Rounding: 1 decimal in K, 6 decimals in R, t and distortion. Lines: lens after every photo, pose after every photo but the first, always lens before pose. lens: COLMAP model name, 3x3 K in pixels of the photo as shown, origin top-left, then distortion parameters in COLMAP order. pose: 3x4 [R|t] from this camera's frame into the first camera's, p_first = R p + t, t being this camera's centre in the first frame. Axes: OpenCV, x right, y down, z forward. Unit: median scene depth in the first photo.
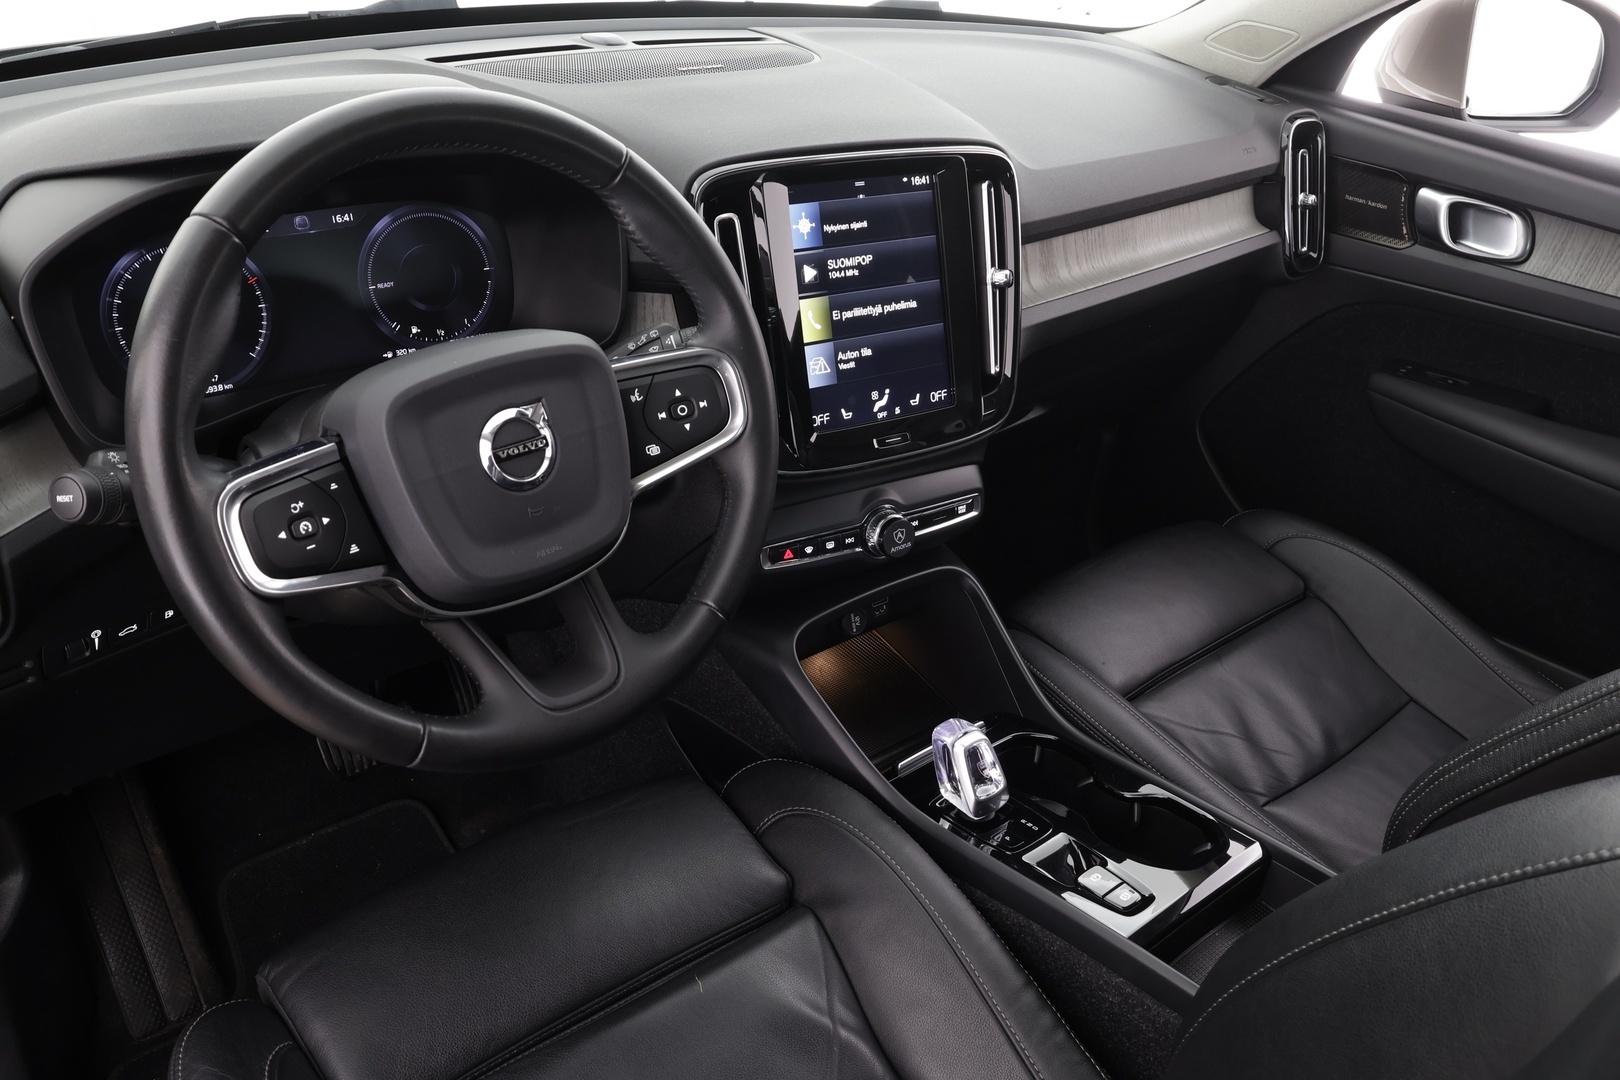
lens RADIAL K [[1271.7, 0, 807.2], [0, 1271.7, 547.1], [0, 0, 1]] dist [-0.003769, 0.005749]
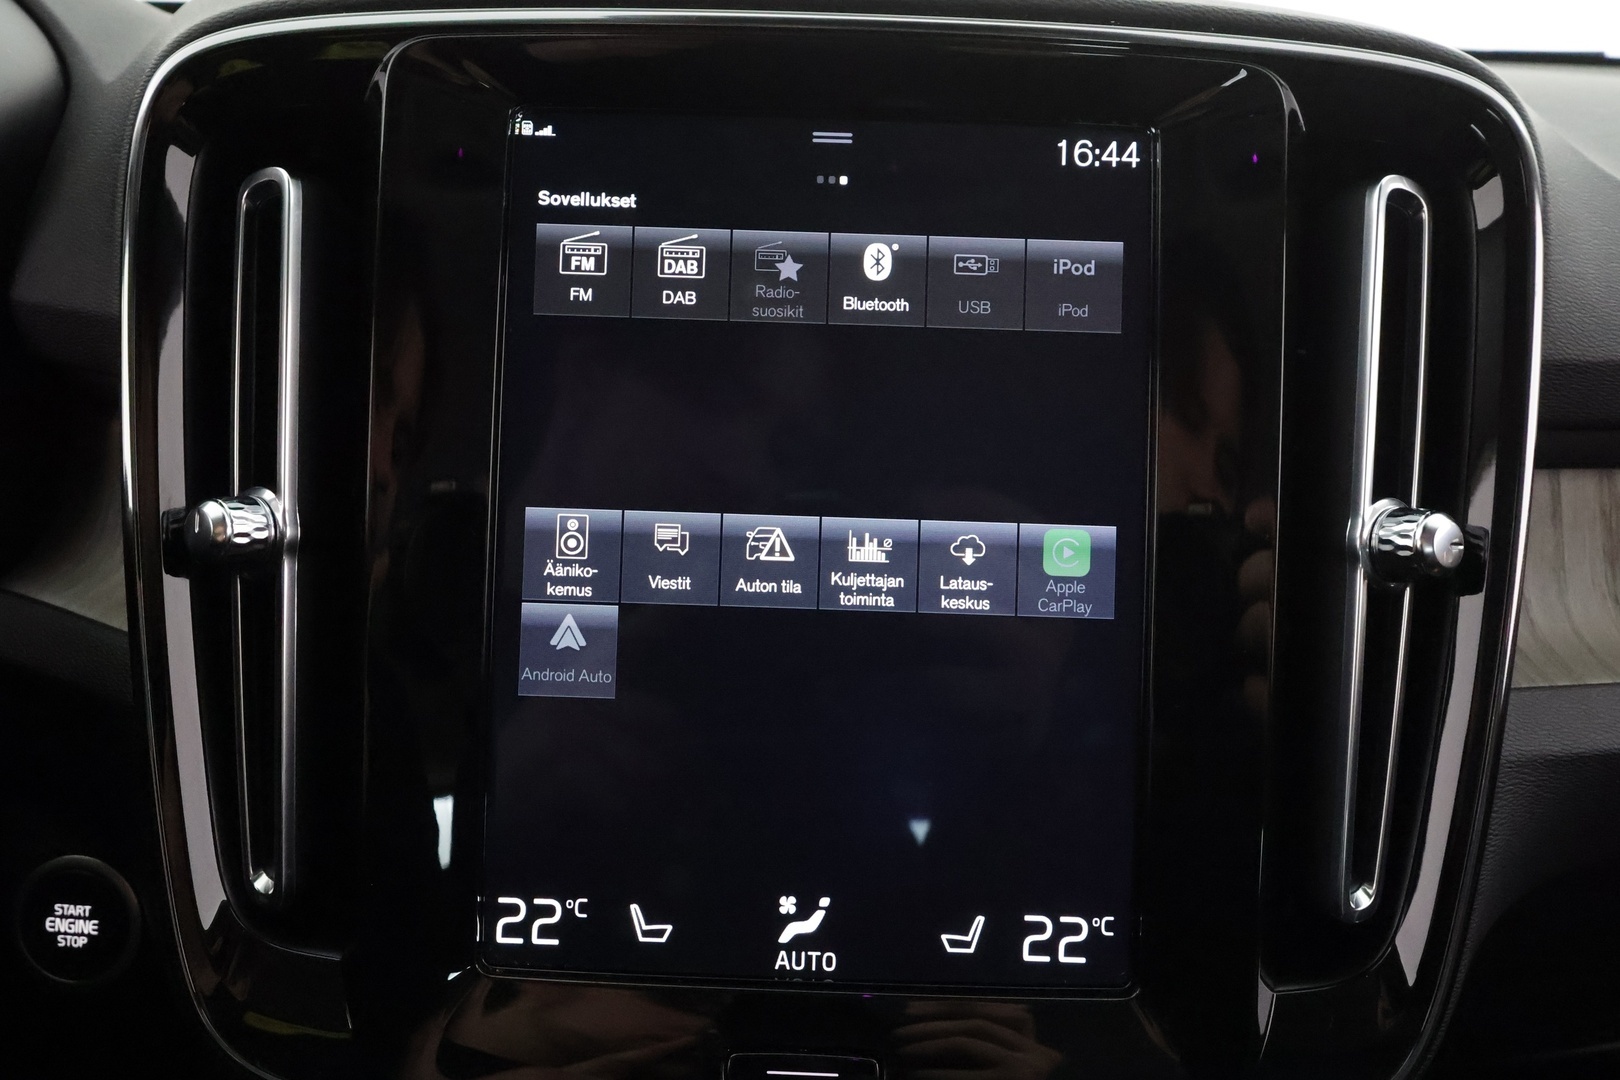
lens RADIAL K [[1275.4, 0, 801.7], [0, 1275.4, 547.0], [0, 0, 1]] dist [0.002160, -0.009465]
pose [[0.834784, 0.119128, -0.537535, 0.199358], [-0.250780, 0.951425, -0.178604, -0.143736], [0.490148, 0.283899, 0.824110, 0.779370]]
